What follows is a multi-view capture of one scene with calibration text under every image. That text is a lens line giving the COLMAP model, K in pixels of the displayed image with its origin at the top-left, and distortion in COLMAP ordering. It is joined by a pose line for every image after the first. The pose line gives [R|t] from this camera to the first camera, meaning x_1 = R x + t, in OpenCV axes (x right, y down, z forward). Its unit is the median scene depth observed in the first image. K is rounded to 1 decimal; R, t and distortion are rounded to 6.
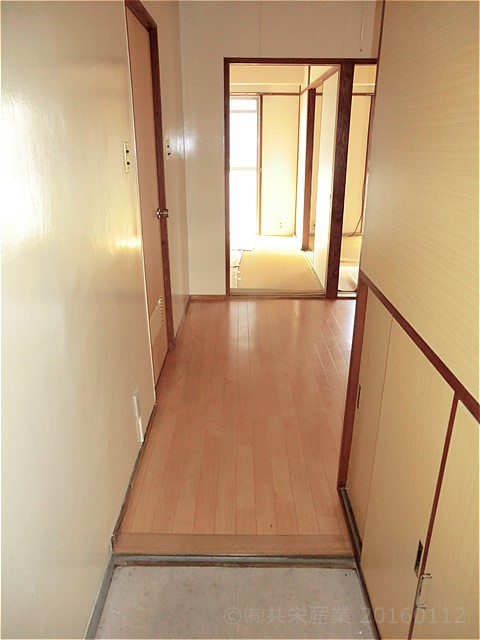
lens RADIAL K [[457.7, 0, 240.0], [0, 457.7, 320.0], [0, 0, 1]] dist [-0.131216, 0.145284]
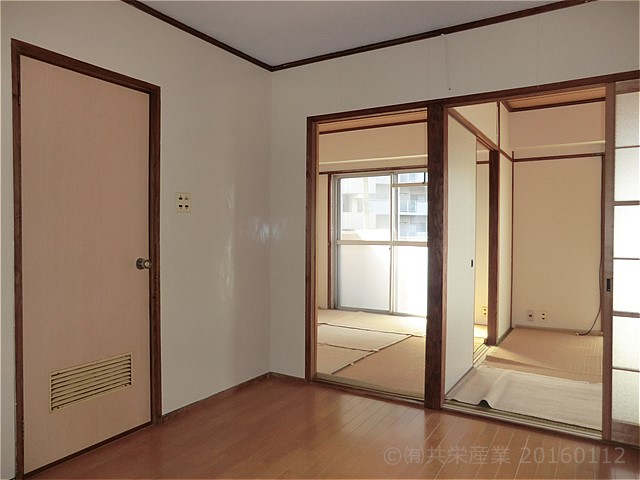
lens RADIAL K [[457.7, 0, 320.0], [0, 457.7, 240.0], [0, 0, 1]] dist [-0.131216, 0.145284]
pose [[0.857028, 0.013076, -0.515105, 0.404826], [-0.192487, 0.935430, -0.296513, -0.052543], [0.477967, 0.353271, 0.804206, 0.270314]]
